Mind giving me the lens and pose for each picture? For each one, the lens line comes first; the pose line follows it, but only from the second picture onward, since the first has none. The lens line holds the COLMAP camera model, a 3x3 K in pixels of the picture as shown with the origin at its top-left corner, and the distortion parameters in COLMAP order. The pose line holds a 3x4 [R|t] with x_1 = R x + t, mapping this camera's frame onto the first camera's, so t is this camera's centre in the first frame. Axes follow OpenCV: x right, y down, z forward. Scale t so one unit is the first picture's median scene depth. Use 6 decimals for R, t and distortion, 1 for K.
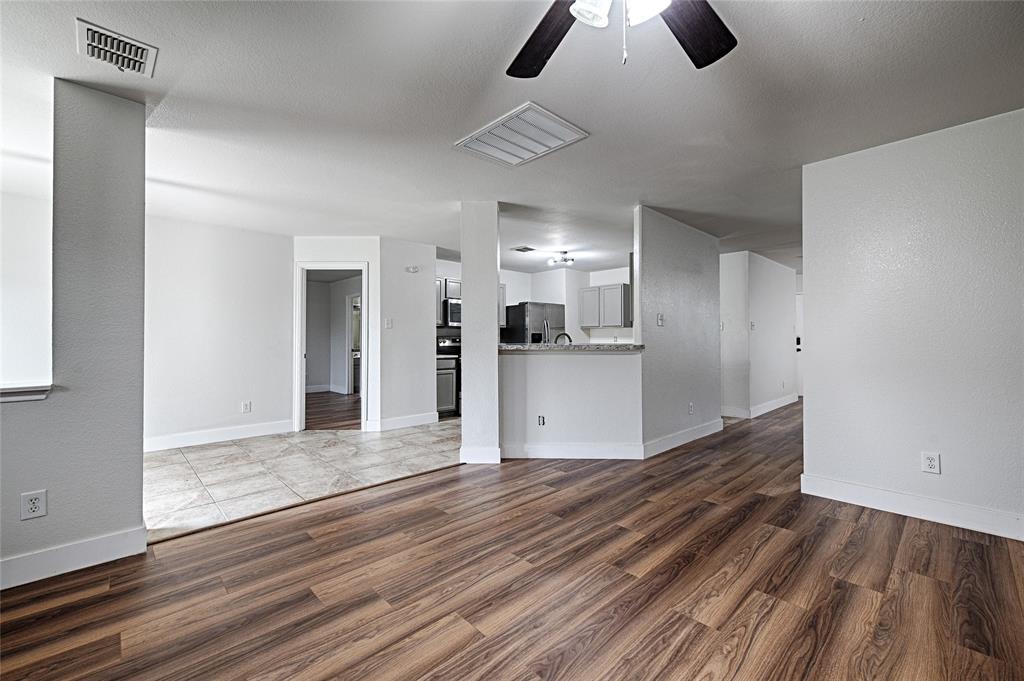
lens RADIAL K [[419.4, 0, 512.0], [0, 419.4, 340.5], [0, 0, 1]] dist [0.000802, 0.000073]
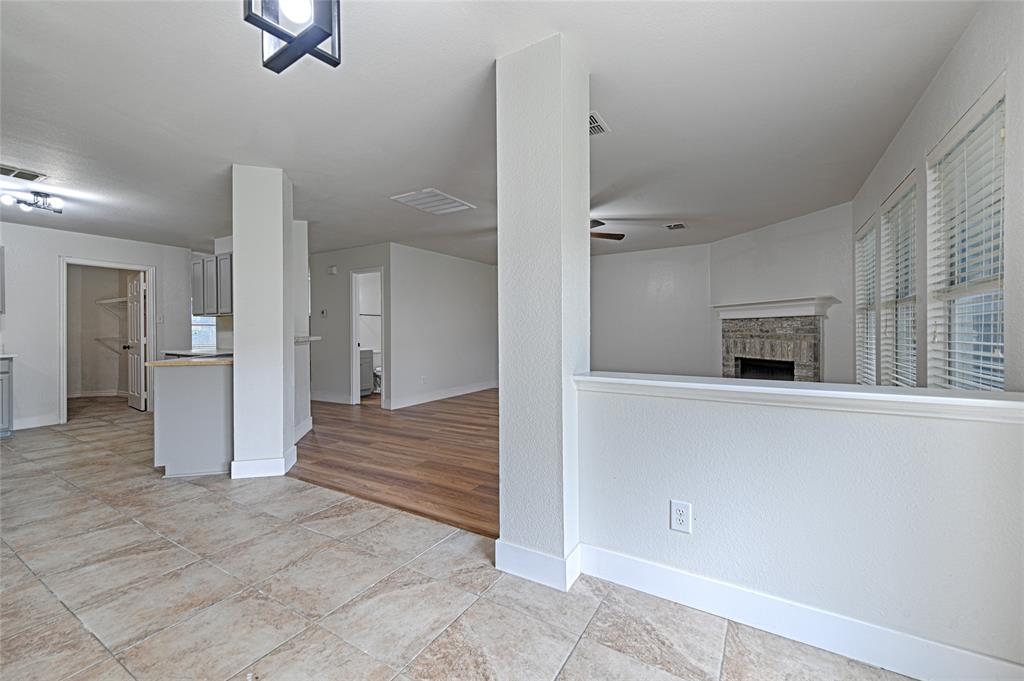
lens RADIAL K [[436.6, 0, 509.7], [0, 436.6, 334.0], [0, 0, 1]] dist [0.042284, 0.000148]
pose [[-0.253369, -0.002027, 0.967368, -2.497556], [0.008780, 0.999952, 0.004395, 0.008155], [-0.967330, 0.009607, -0.253339, 1.740840]]
